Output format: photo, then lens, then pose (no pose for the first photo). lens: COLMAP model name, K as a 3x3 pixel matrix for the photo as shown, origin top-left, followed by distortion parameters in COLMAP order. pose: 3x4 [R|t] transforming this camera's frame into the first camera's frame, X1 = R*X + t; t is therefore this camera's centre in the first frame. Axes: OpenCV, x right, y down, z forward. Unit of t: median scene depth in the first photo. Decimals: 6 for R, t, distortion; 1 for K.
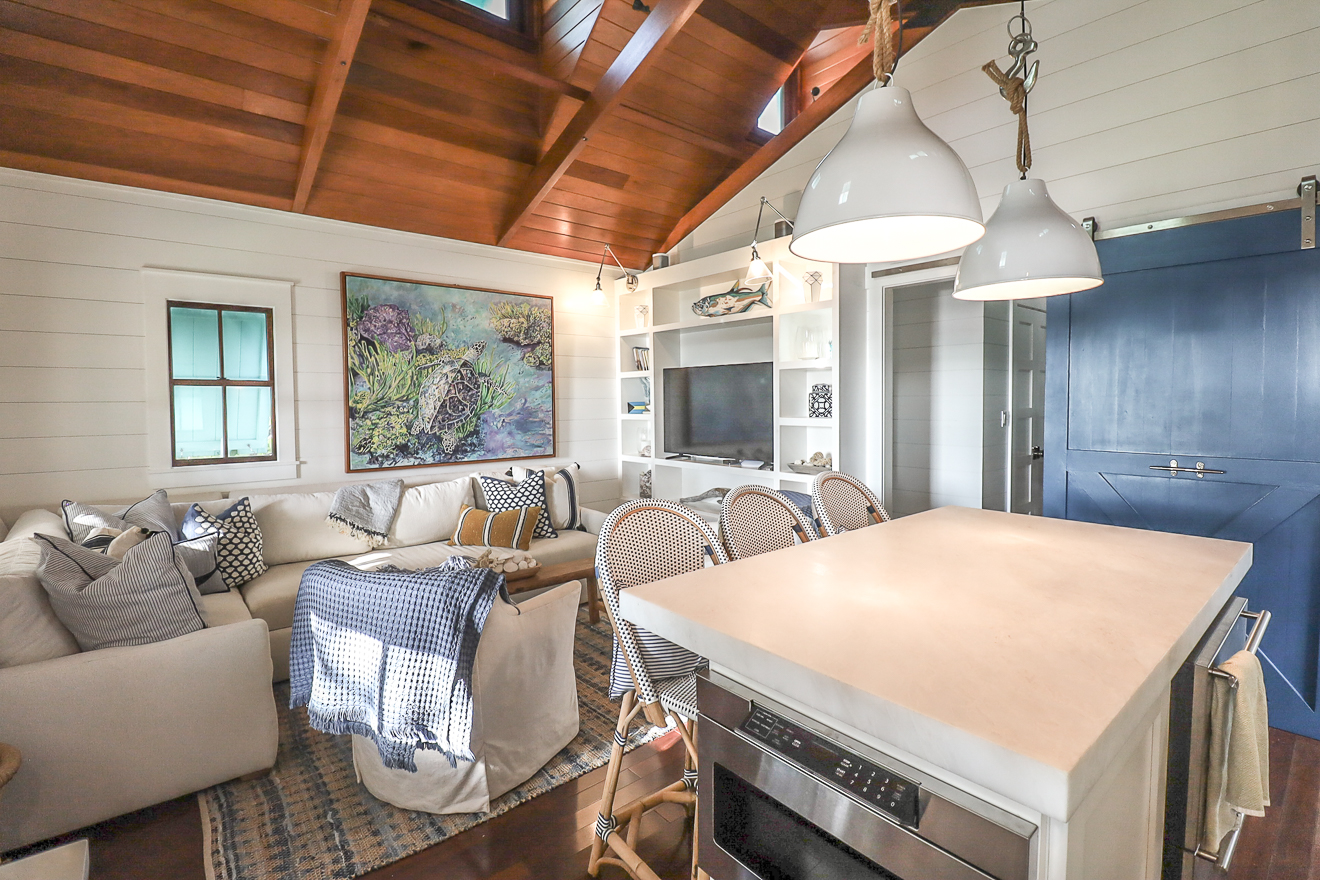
lens RADIAL K [[606.8, 0, 667.1], [0, 606.8, 422.9], [0, 0, 1]] dist [0.000031, -0.014194]
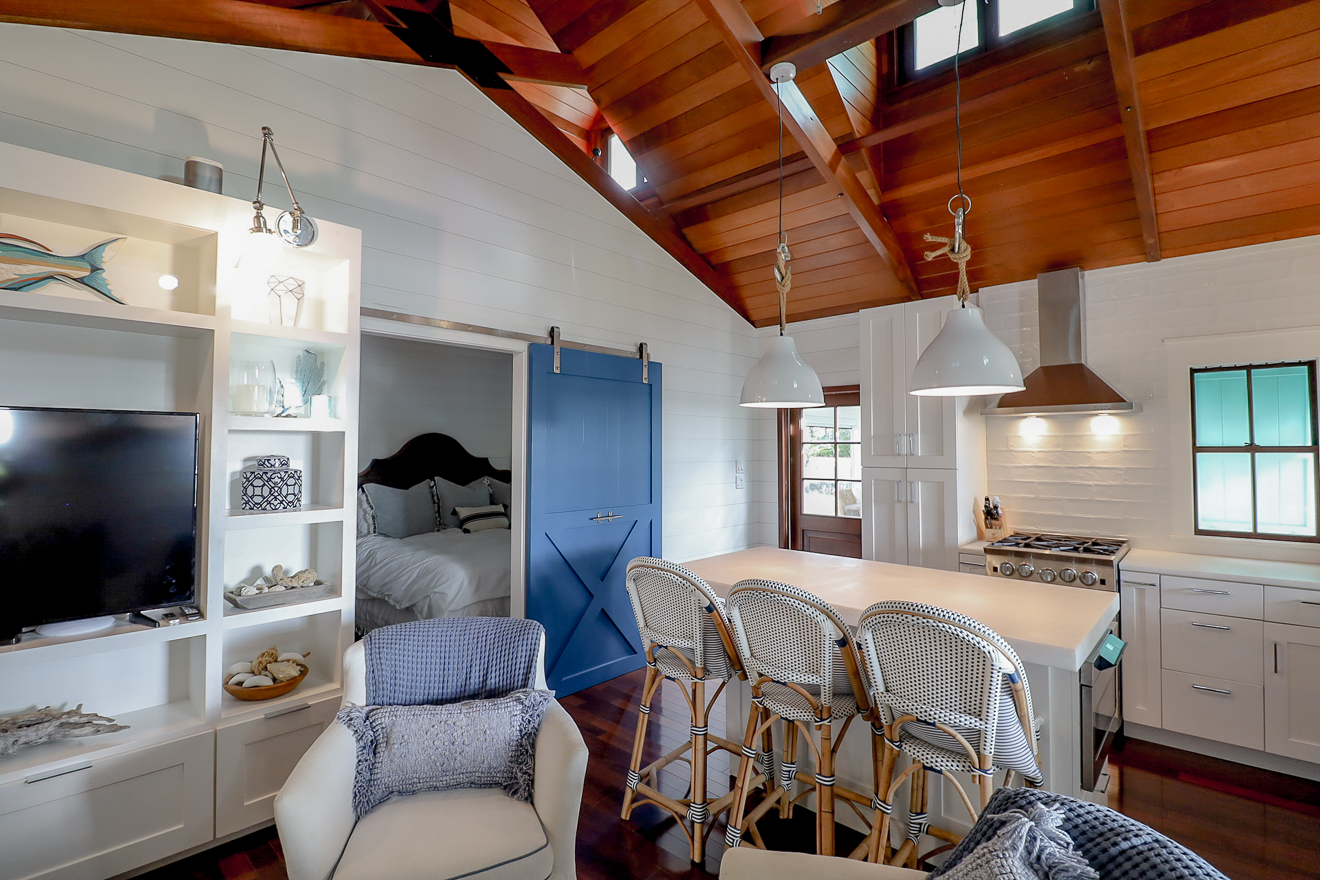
lens RADIAL K [[606.8, 0, 667.1], [0, 606.8, 422.9], [0, 0, 1]] dist [0.000031, -0.014194]
pose [[-0.139077, 0.042270, 0.989379, -0.407530], [0.044441, 0.998348, -0.036406, -0.056146], [-0.989284, 0.038906, -0.140726, 0.672826]]
